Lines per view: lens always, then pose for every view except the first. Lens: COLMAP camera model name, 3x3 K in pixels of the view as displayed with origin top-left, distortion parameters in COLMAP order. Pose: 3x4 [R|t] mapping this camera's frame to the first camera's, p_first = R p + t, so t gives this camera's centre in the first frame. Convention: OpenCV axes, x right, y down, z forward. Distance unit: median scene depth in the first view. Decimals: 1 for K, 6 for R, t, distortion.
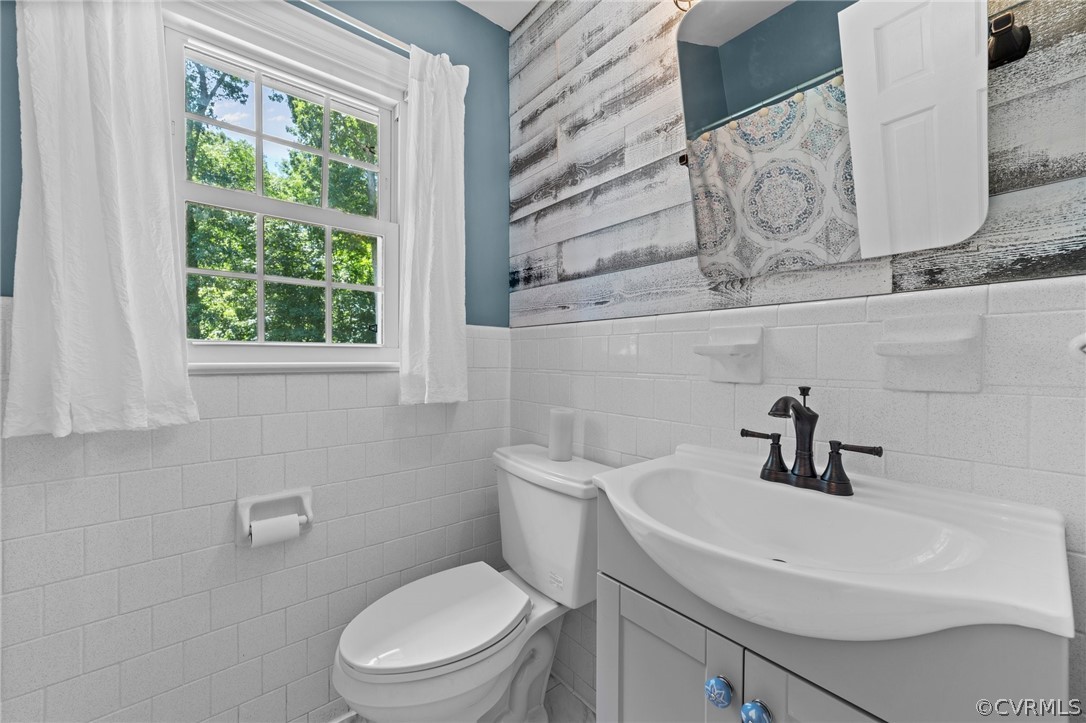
lens RADIAL K [[416.3, 0, 539.9], [0, 416.3, 367.0], [0, 0, 1]] dist [-0.018213, 0.009217]
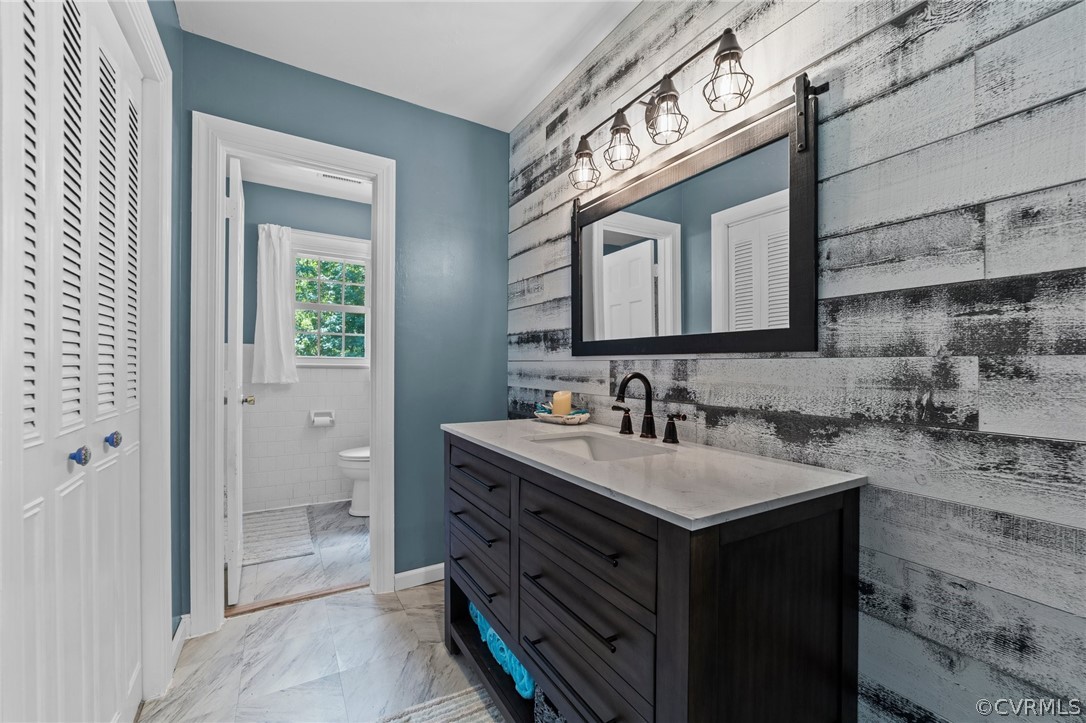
lens RADIAL K [[416.3, 0, 539.9], [0, 416.3, 367.0], [0, 0, 1]] dist [-0.018213, 0.009217]
pose [[0.991685, 0.001017, -0.128681, 1.232400], [-0.002206, 0.999956, -0.009094, 0.036432], [0.128667, 0.009303, 0.991644, -1.664816]]
